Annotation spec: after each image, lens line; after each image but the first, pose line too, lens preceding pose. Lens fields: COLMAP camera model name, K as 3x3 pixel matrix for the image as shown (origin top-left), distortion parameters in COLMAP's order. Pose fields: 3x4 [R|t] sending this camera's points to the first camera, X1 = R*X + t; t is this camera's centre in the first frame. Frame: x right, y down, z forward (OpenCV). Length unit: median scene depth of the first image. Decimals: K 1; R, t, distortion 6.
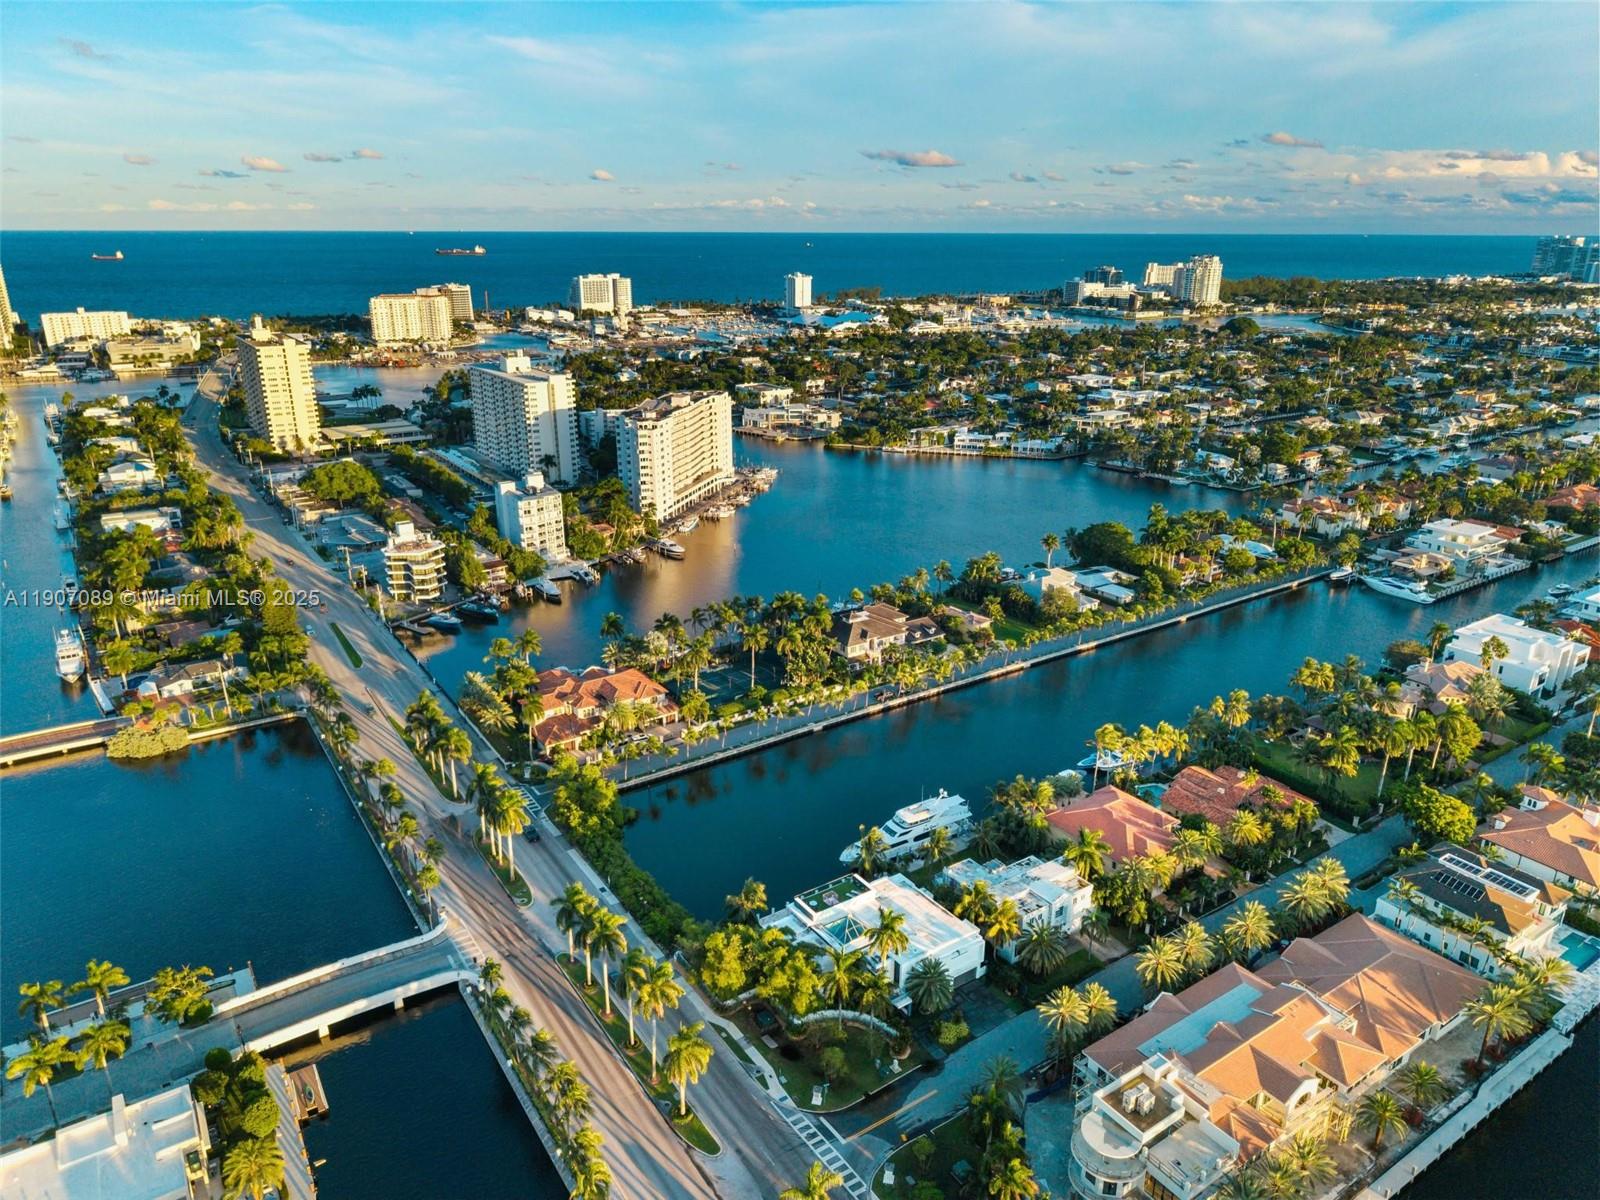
lens RADIAL K [[1057.4, 0, 799.2], [0, 1057.4, 617.6], [0, 0, 1]] dist [0.102760, -0.167782]
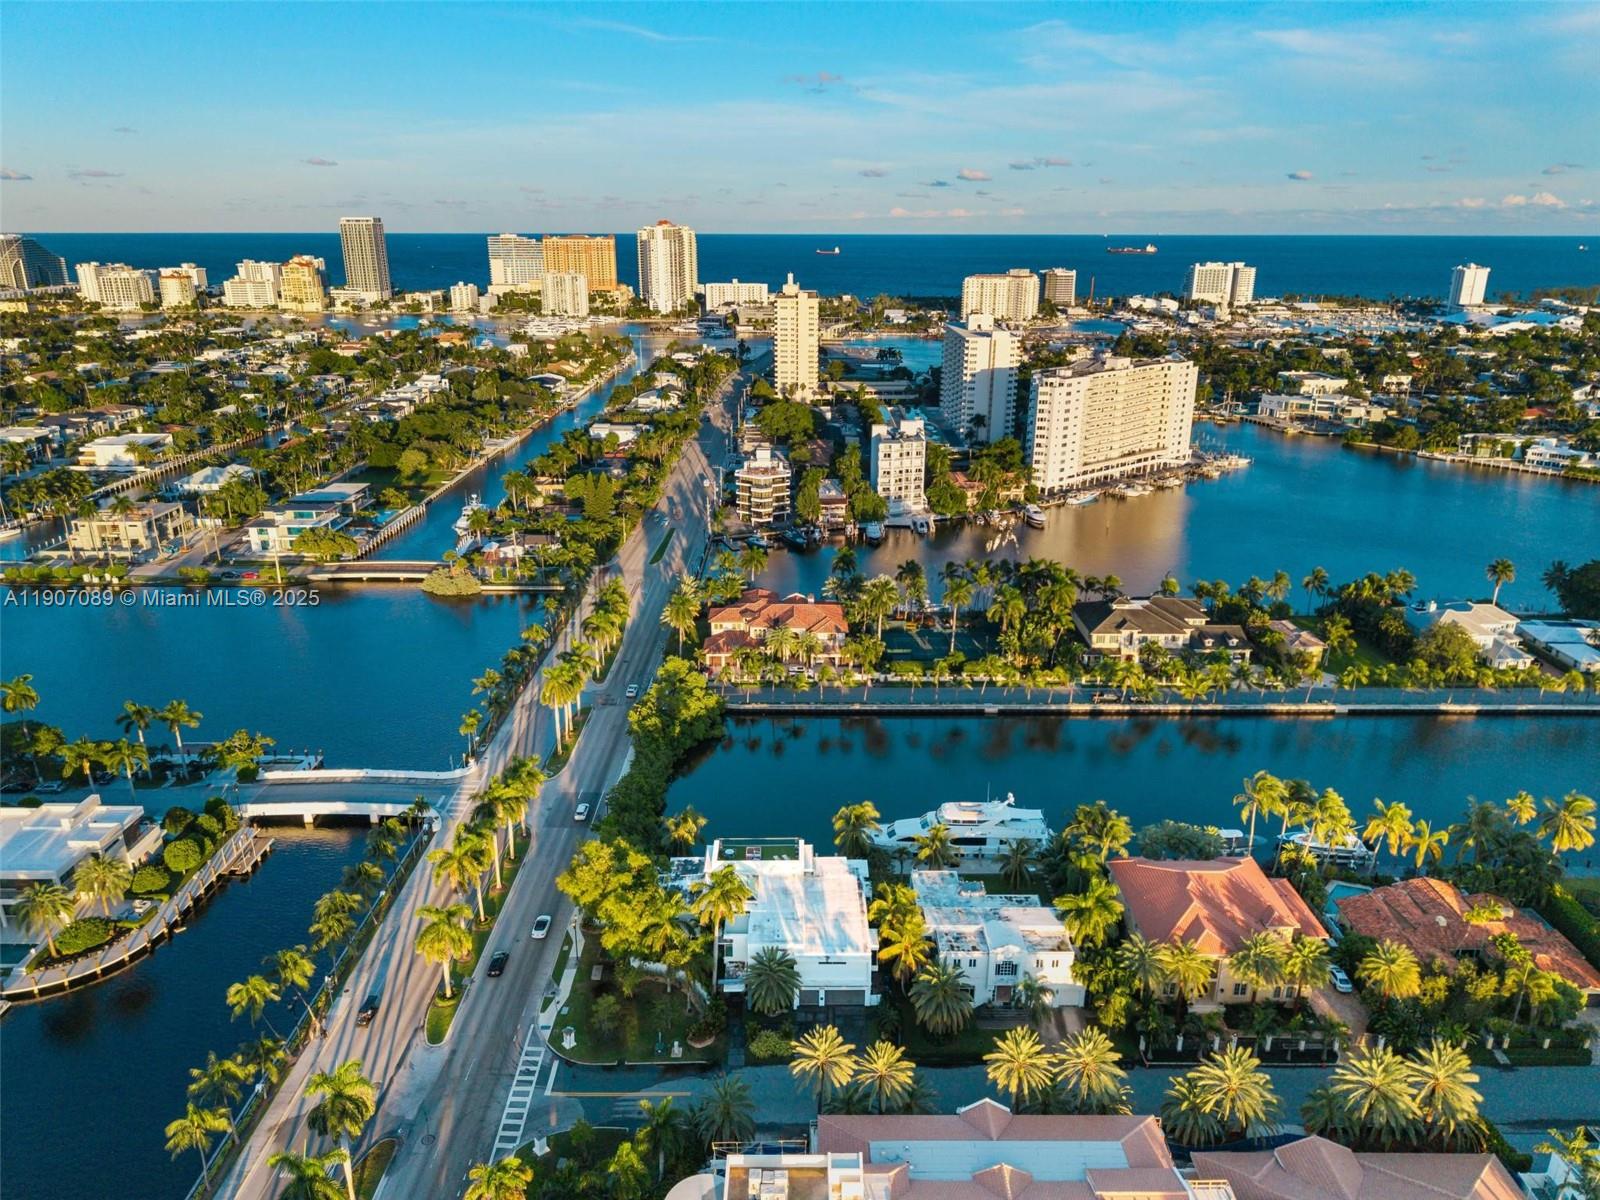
lens RADIAL K [[1074.6, 0, 800.0], [0, 1074.6, 600.0], [0, 0, 1]] dist [0.040811, -0.055932]
pose [[0.828750, 0.179653, -0.529999, 0.244870], [-0.191011, 0.981004, 0.033850, 0.014199], [0.526012, 0.073183, 0.847322, 0.142258]]
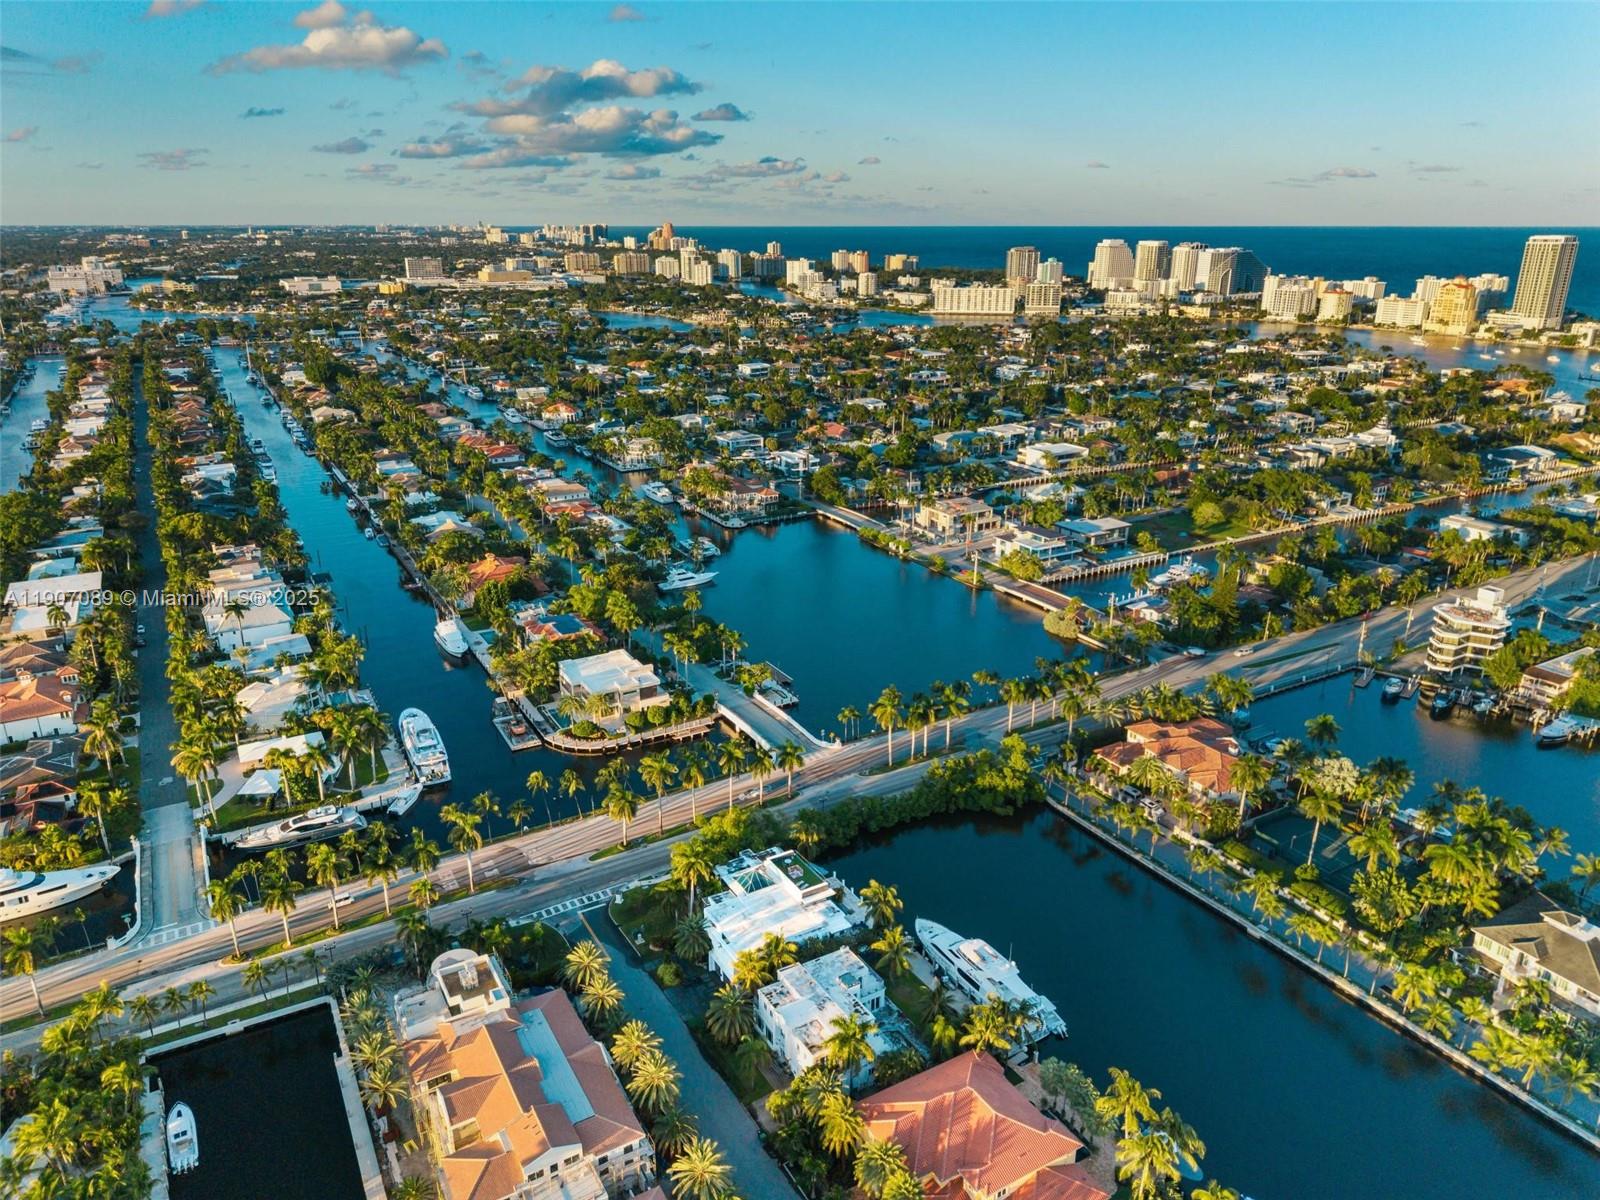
lens RADIAL K [[1074.6, 0, 800.0], [0, 1074.6, 600.0], [0, 0, 1]] dist [0.040811, -0.055932]
pose [[-0.068927, 0.324635, -0.943325, 0.504916], [-0.339470, 0.881513, 0.328167, -0.179577], [0.938088, 0.342850, 0.049444, 0.437376]]
